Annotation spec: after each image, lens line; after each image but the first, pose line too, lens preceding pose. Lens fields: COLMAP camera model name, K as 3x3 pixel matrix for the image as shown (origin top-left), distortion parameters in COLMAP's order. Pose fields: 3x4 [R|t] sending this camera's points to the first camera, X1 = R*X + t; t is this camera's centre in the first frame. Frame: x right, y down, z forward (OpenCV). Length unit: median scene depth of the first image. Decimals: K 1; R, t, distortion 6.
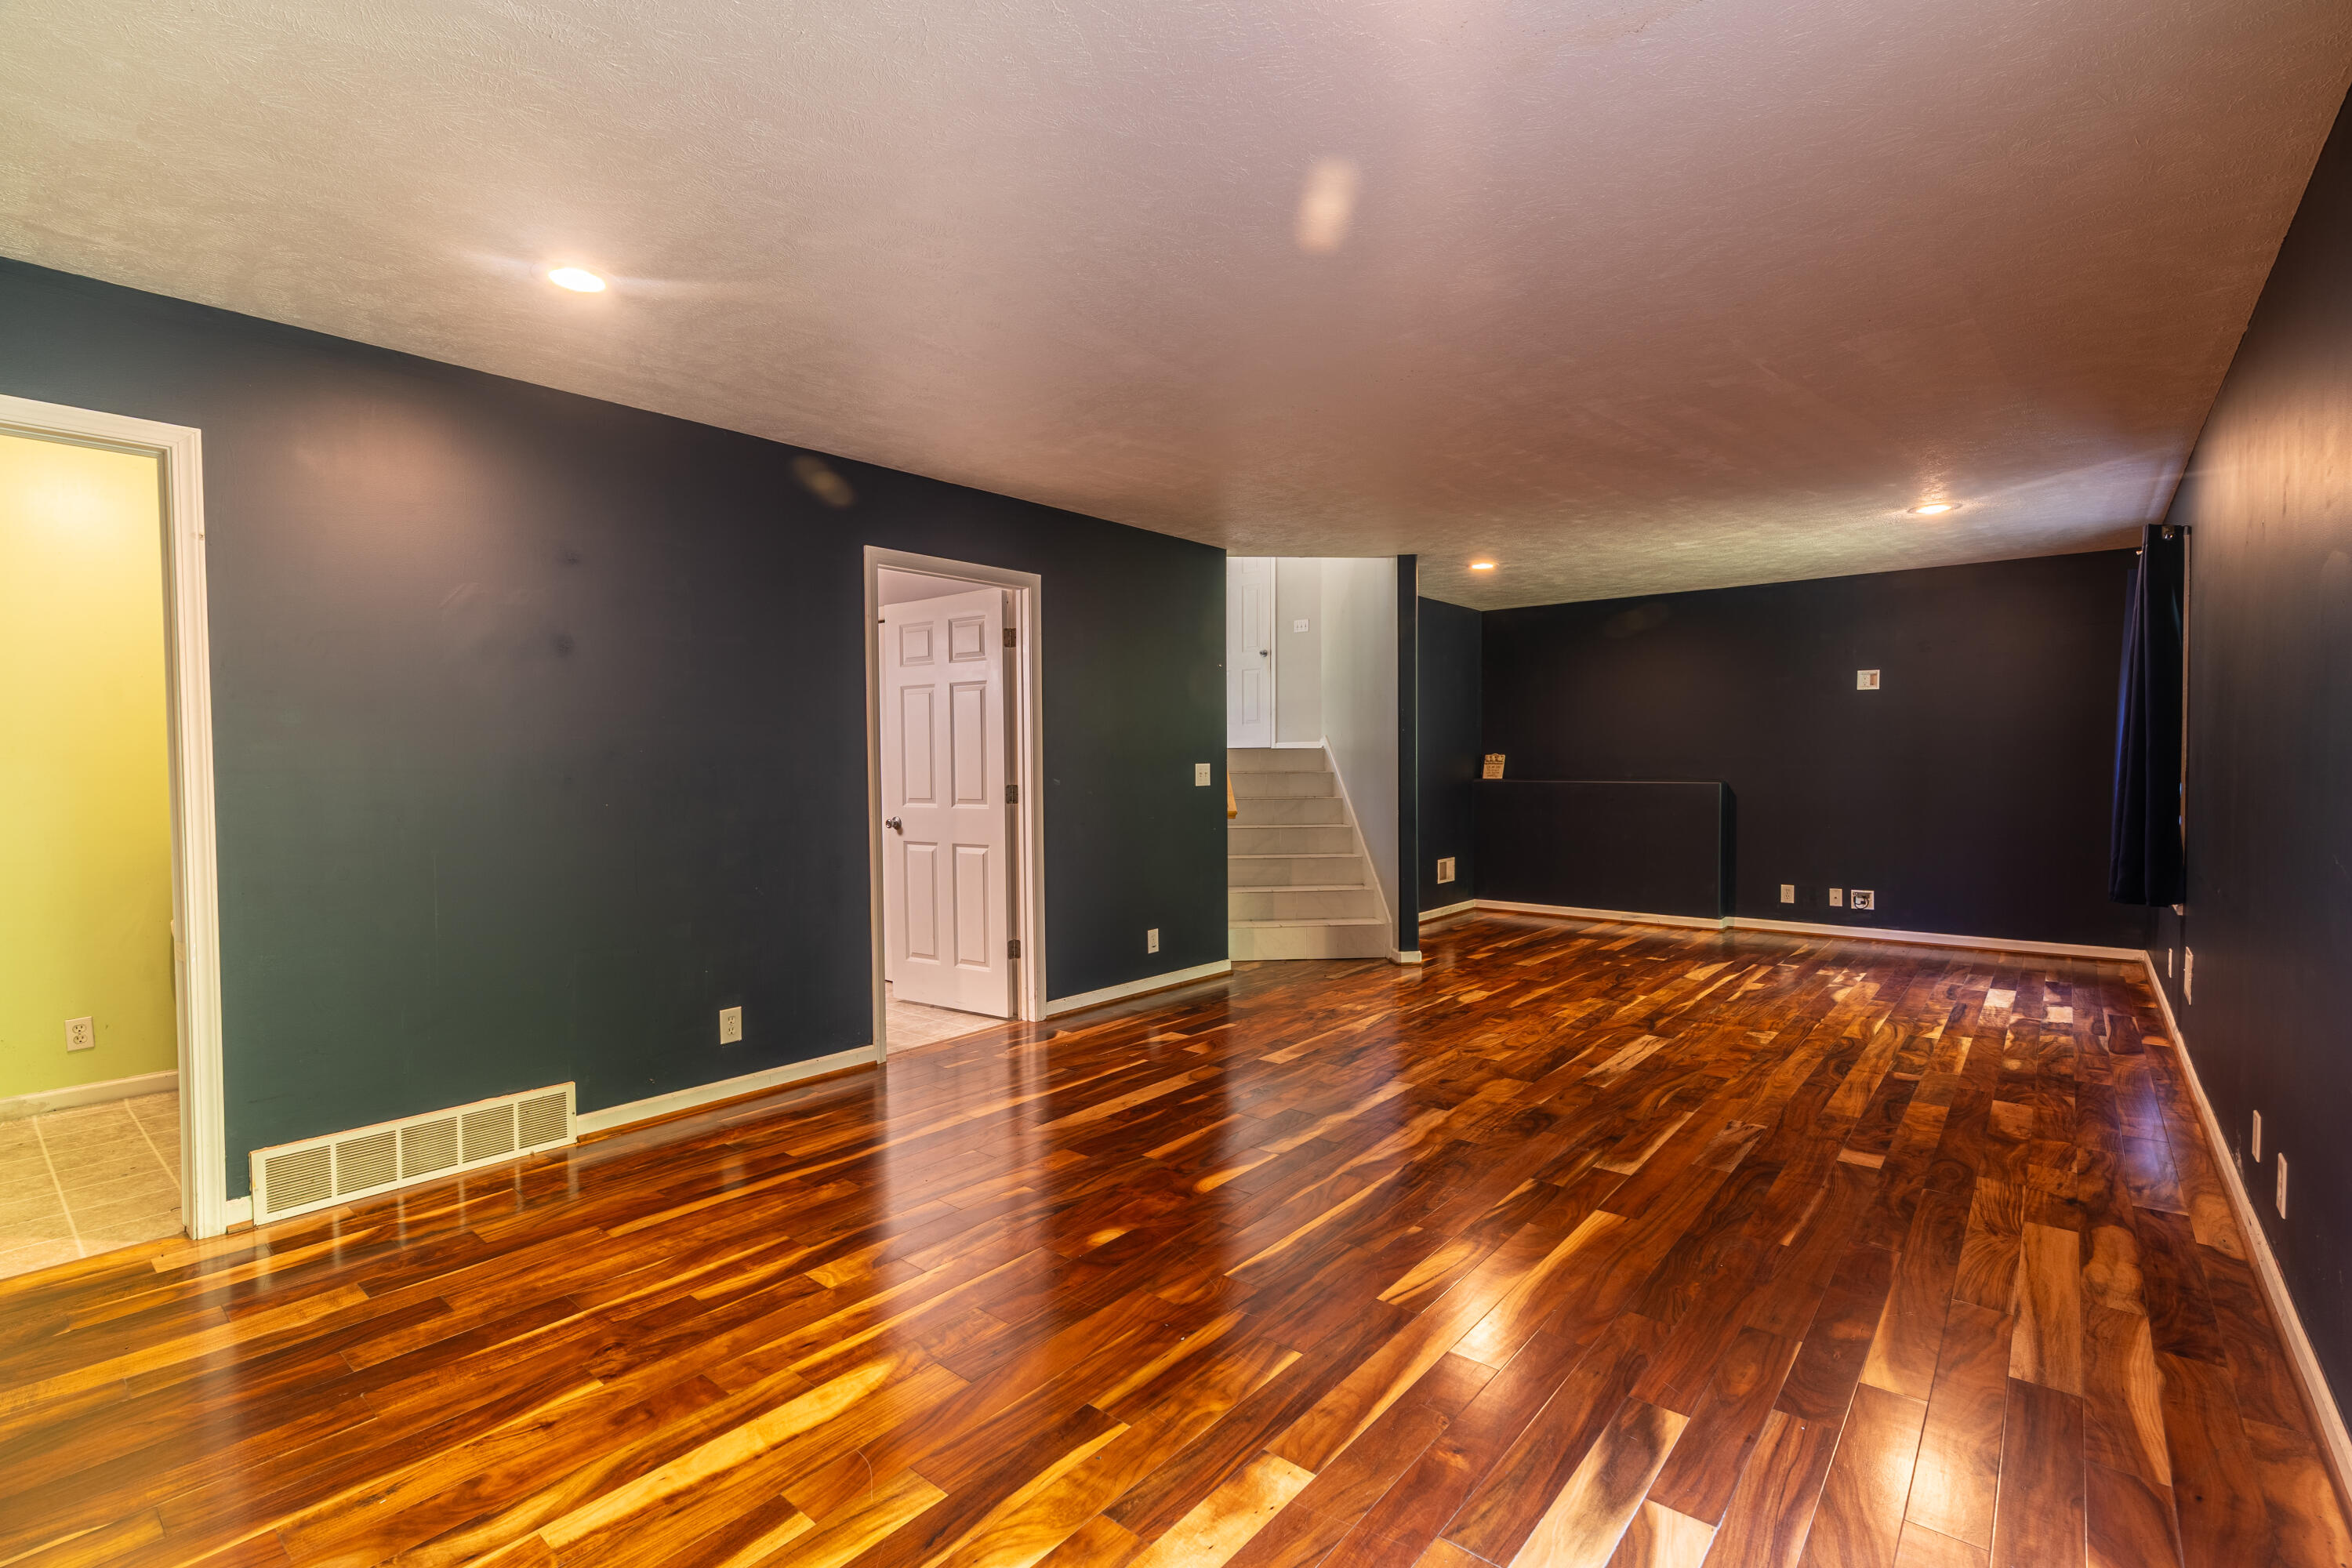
lens RADIAL K [[1073.3, 0, 1176.0], [0, 1073.3, 784.0], [0, 0, 1]] dist [-0.002781, 0.000502]
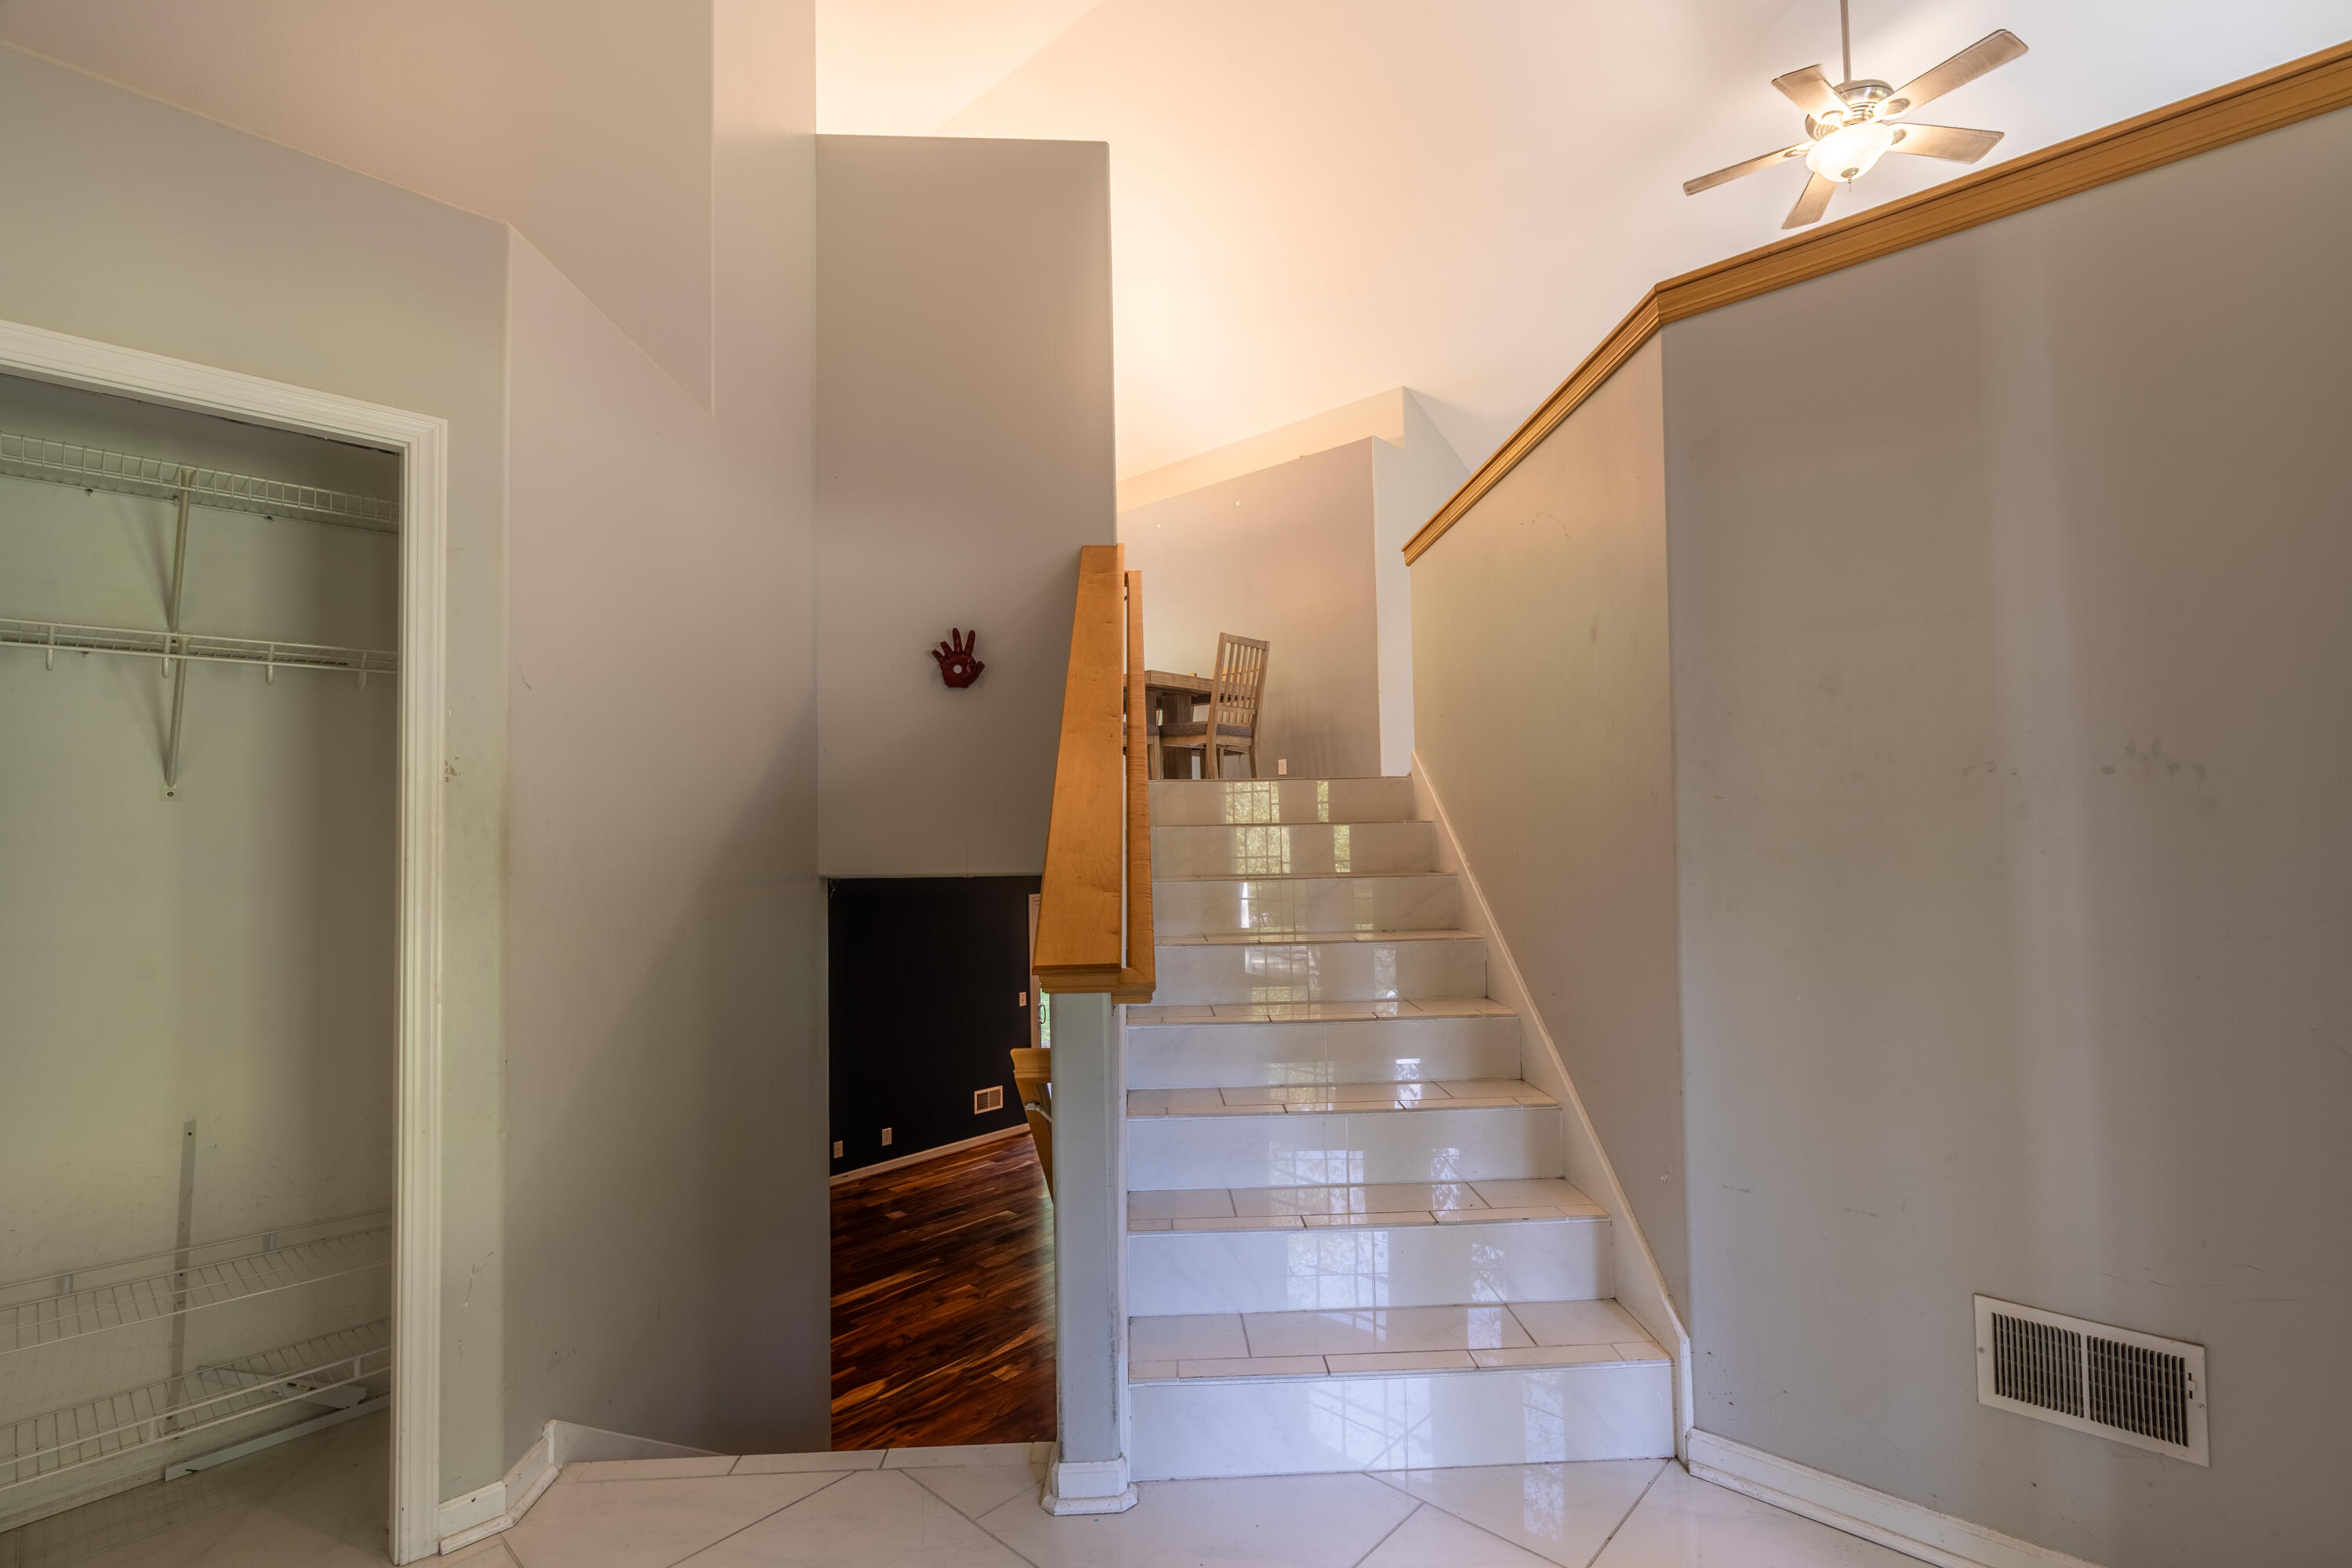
lens RADIAL K [[1057.5, 0, 1183.2], [0, 1057.5, 785.0], [0, 0, 1]] dist [-0.007336, 0.001089]
pose [[-0.998618, 0.025418, 0.046009, -0.073485], [0.024463, 0.999476, -0.021200, -0.439394], [-0.046524, -0.020045, -0.998716, 2.896534]]
